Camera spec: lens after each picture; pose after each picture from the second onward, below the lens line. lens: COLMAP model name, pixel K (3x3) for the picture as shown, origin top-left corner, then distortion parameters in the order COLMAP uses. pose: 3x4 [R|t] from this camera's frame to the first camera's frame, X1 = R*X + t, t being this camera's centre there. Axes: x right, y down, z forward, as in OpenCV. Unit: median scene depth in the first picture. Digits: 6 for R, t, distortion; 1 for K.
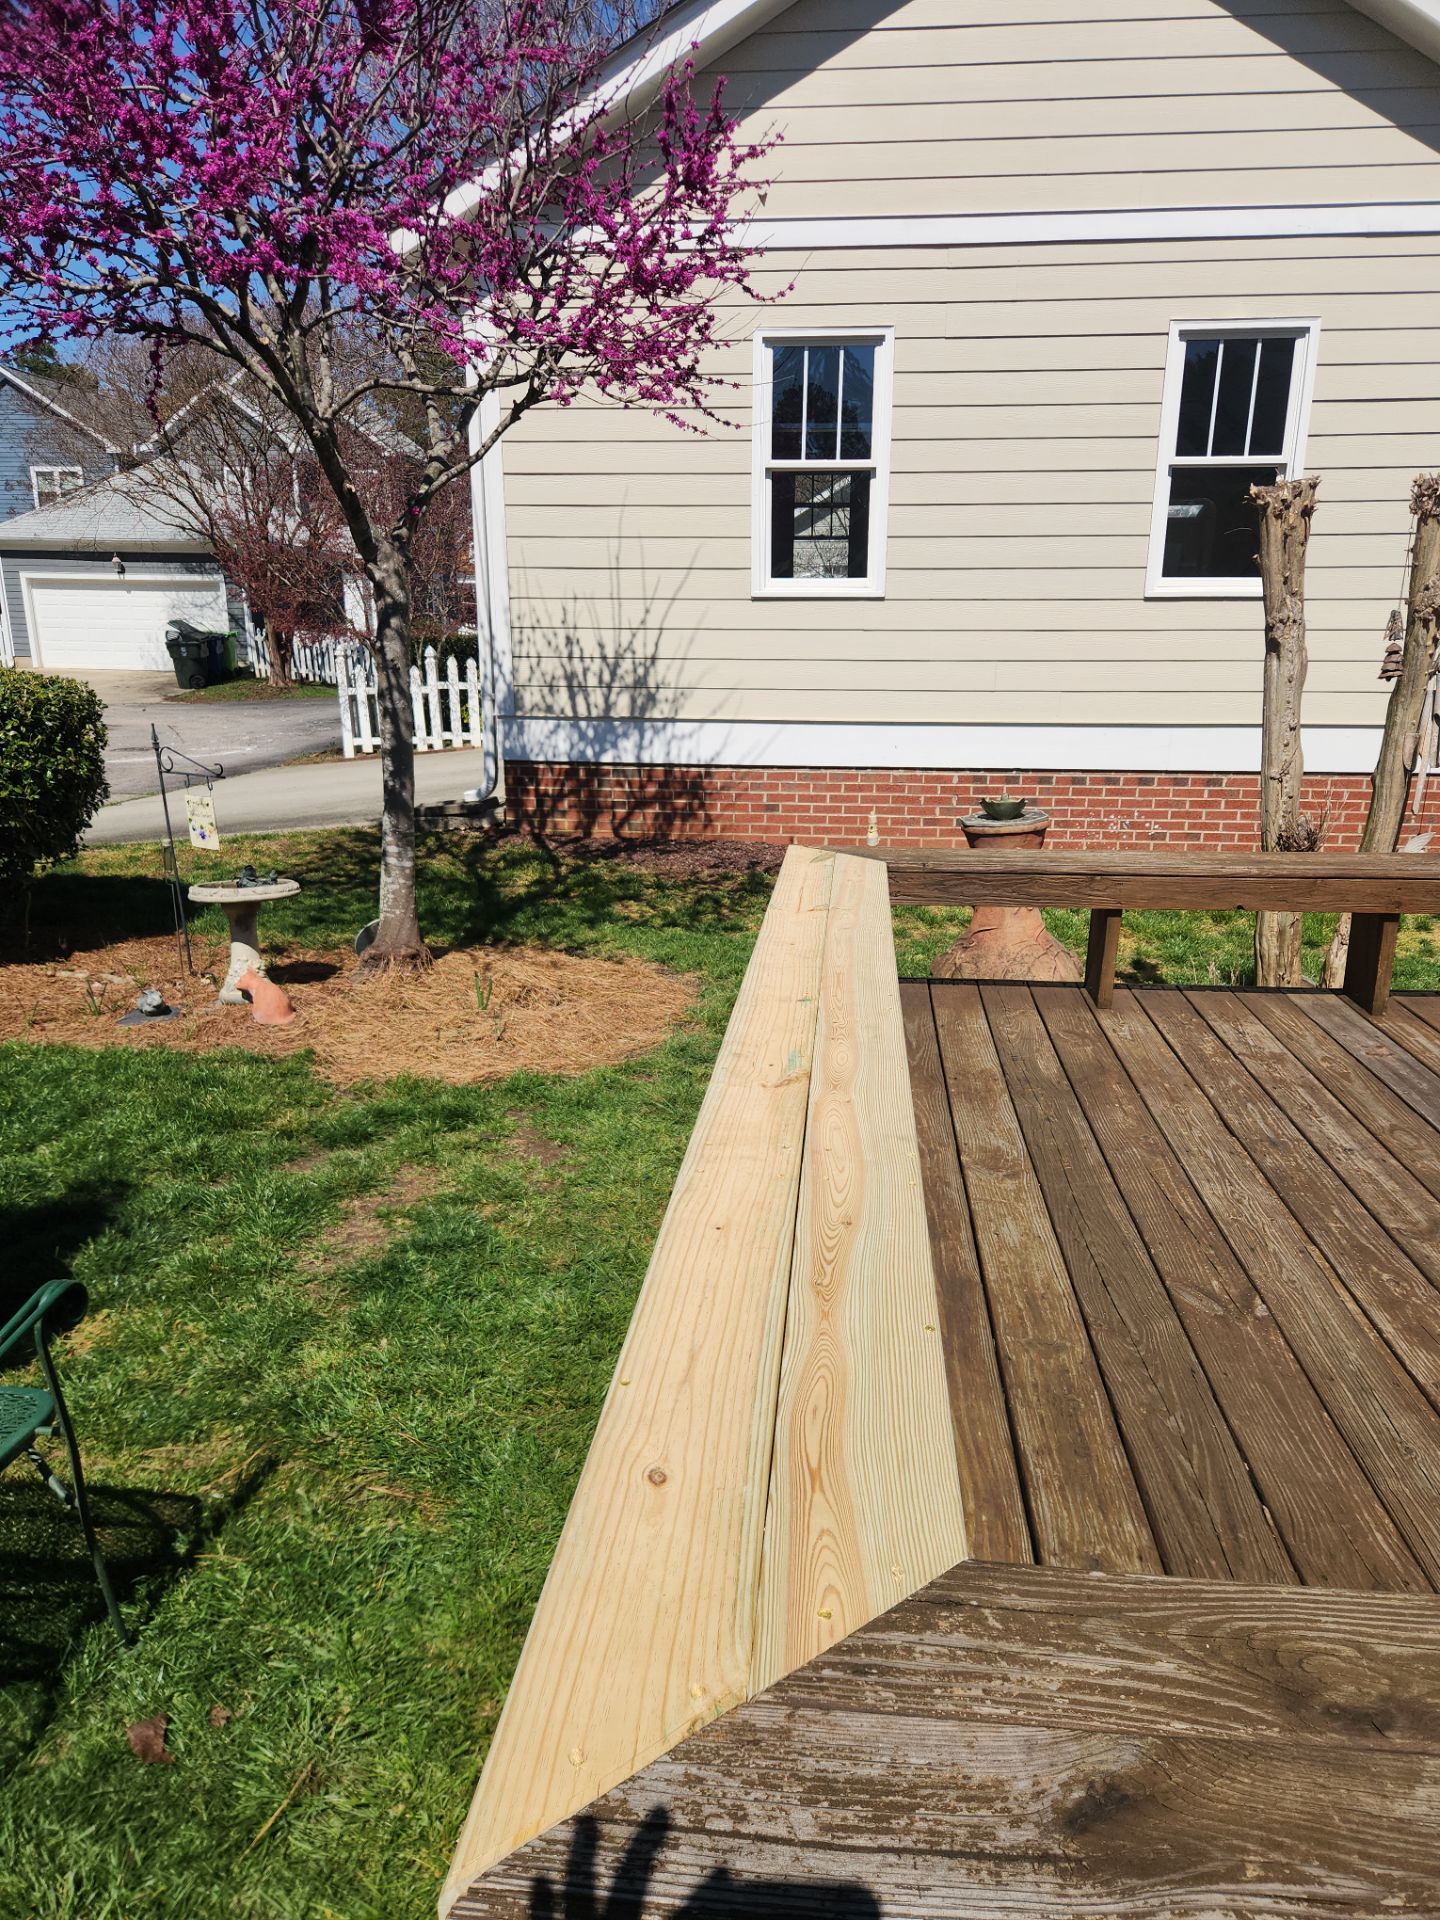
lens RADIAL K [[1309.3, 0, 721.1], [0, 1309.3, 1004.5], [0, 0, 1]] dist [0.081498, -0.071645]
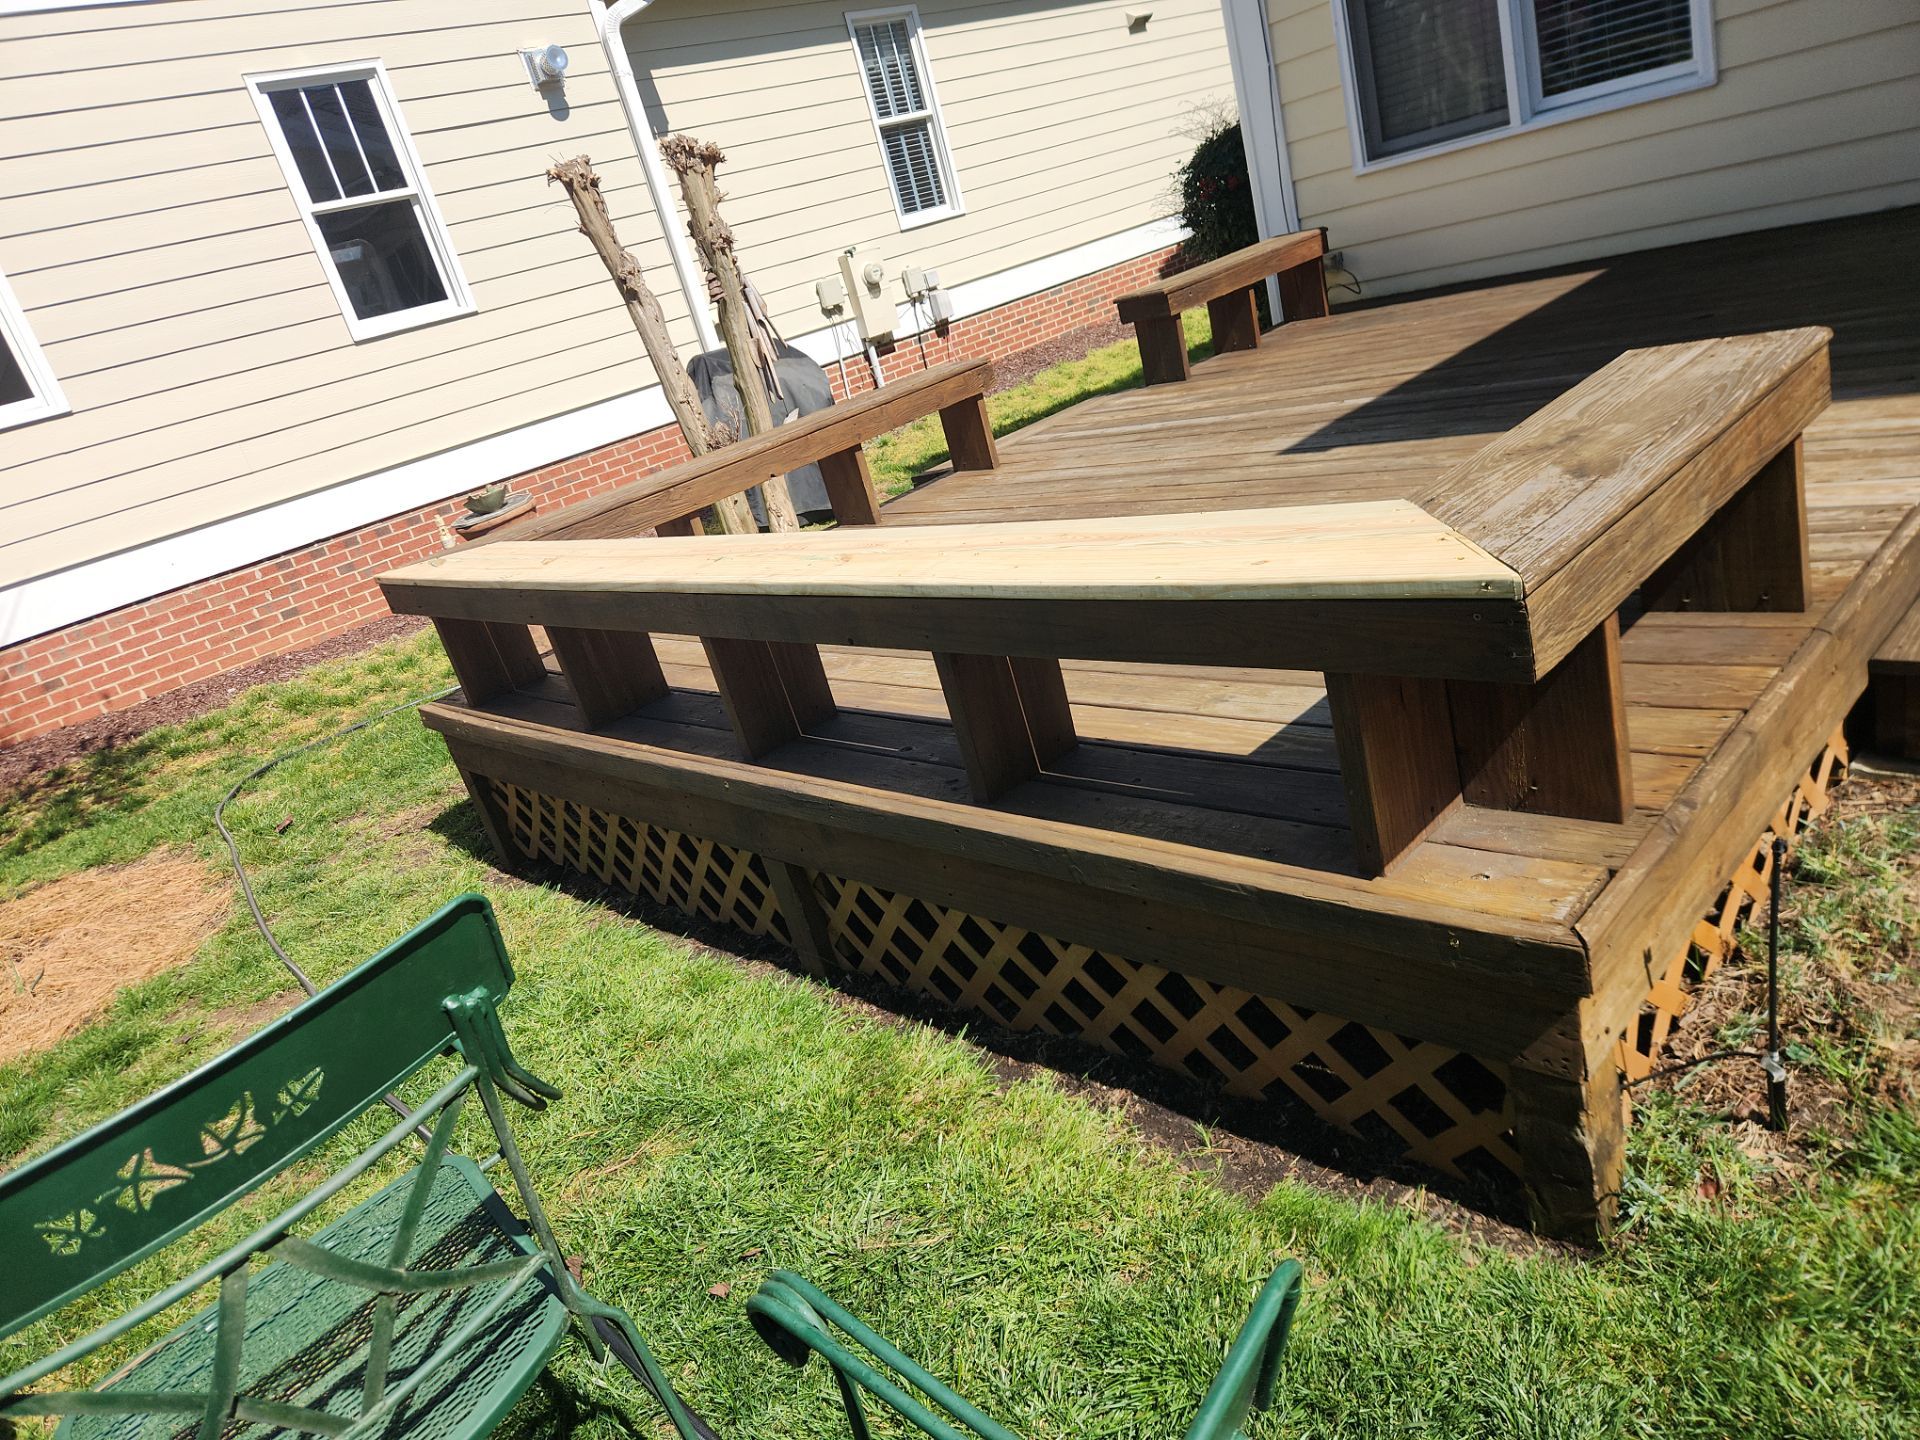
lens RADIAL K [[1309.3, 0, 962.1], [0, 1309.3, 762.8], [0, 0, 1]] dist [0.081498, -0.071645]
pose [[0.610273, -0.442350, 0.657187, -0.219522], [0.457940, 0.873916, 0.162979, 0.021809], [-0.646420, 0.201490, 0.735896, 0.015468]]
